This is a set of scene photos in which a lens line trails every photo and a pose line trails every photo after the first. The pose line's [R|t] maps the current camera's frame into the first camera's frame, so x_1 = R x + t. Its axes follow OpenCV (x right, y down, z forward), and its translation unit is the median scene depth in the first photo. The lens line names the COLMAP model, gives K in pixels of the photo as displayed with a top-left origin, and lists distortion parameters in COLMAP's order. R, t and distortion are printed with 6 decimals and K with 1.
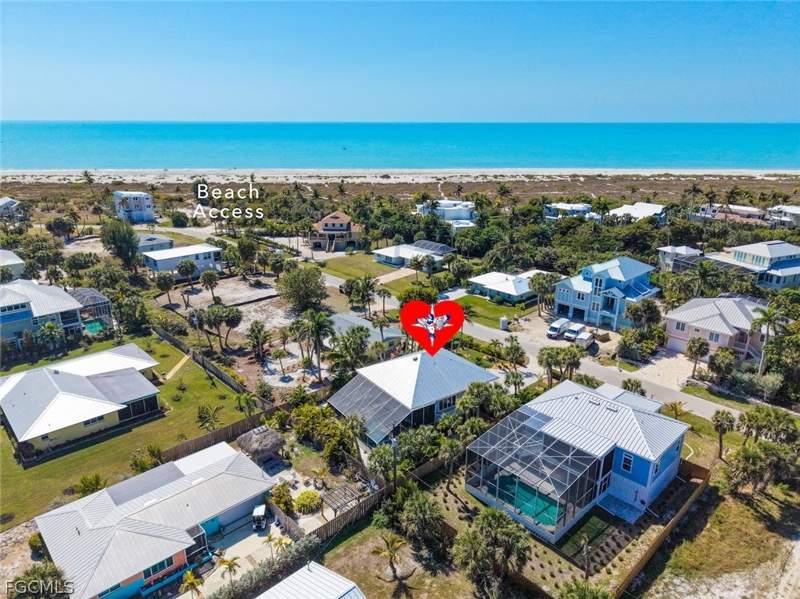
lens RADIAL K [[523.9, 0, 398.6], [0, 523.9, 300.4], [0, 0, 1]] dist [0.020621, -0.016852]
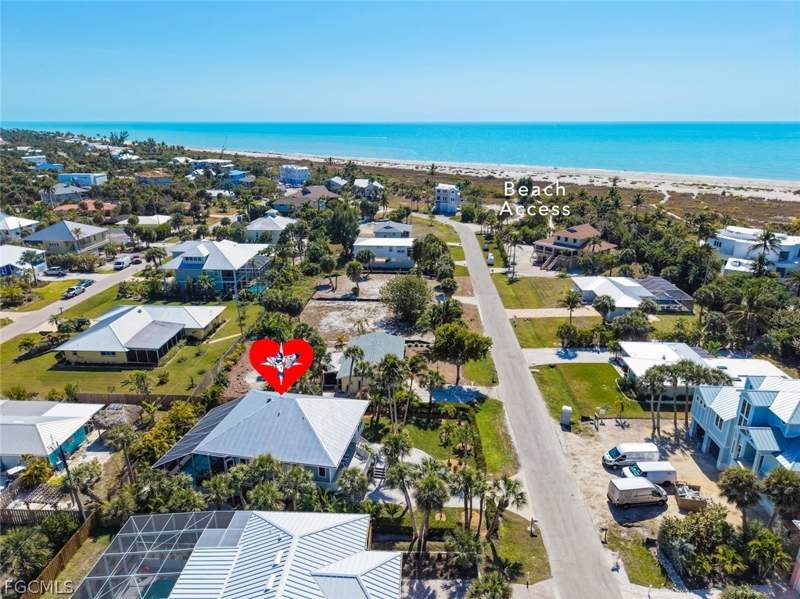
lens RADIAL K [[523.9, 0, 399.1], [0, 523.9, 294.9], [0, 0, 1]] dist [0.020621, -0.016852]
pose [[0.700152, 0.224159, -0.677893, 0.385799], [-0.229715, 0.969679, 0.083386, -0.090662], [0.676031, 0.097339, 0.730416, 0.287928]]
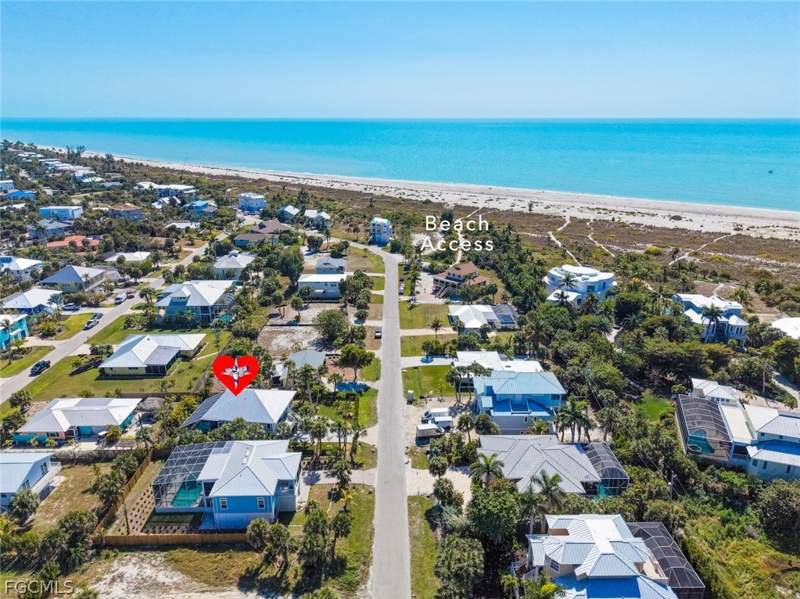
lens RADIAL K [[523.9, 0, 400.7], [0, 523.9, 298.9], [0, 0, 1]] dist [0.020621, -0.016852]
pose [[0.752426, 0.212685, -0.623394, 0.718118], [-0.216996, 0.973640, 0.070269, -0.202660], [0.621907, 0.082402, 0.778744, 0.036231]]
